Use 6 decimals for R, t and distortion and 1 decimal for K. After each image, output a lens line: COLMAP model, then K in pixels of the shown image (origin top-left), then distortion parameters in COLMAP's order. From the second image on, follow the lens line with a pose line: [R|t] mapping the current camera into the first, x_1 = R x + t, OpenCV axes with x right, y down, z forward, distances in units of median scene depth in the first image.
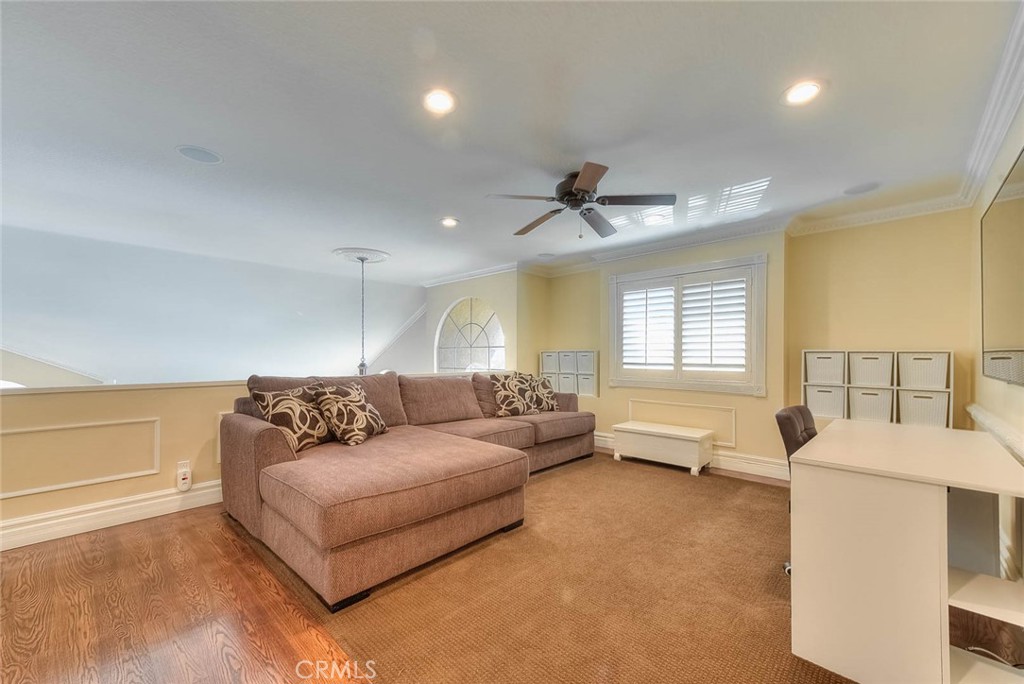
lens RADIAL K [[403.6, 0, 509.0], [0, 403.6, 359.8], [0, 0, 1]] dist [-0.000013, 0.000016]
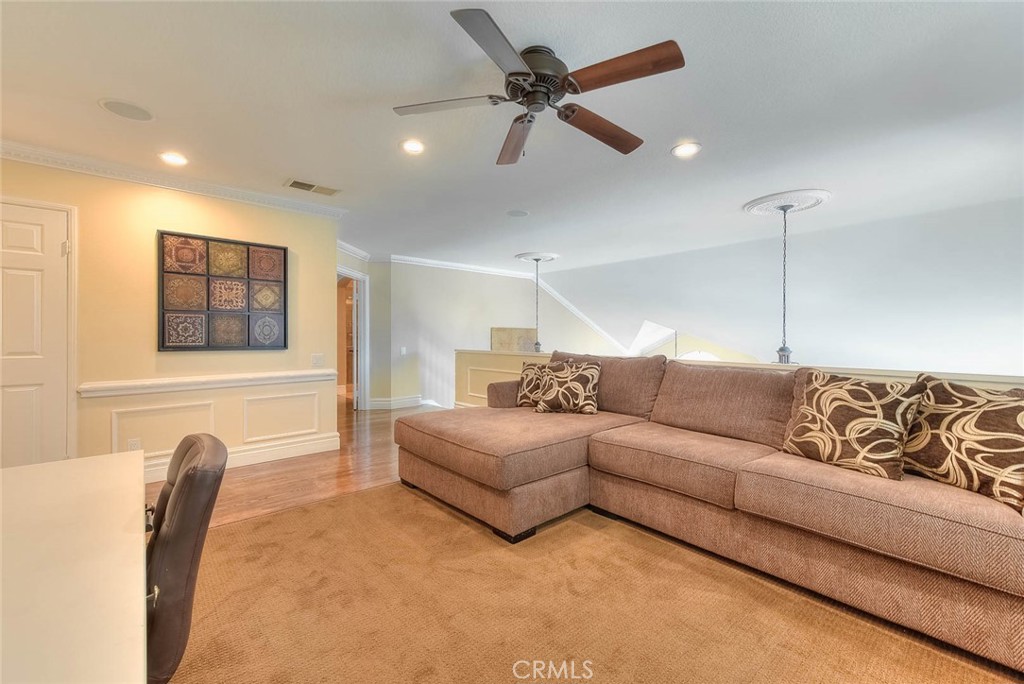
lens RADIAL K [[424.2, 0, 512.0], [0, 424.2, 342.0], [0, 0, 1]] dist [0.000132, 0.000076]
pose [[-0.093621, 0.012152, -0.995534, 0.607240], [-0.011704, 0.999843, 0.013305, -0.006821], [0.995539, 0.012897, -0.093464, 0.740111]]
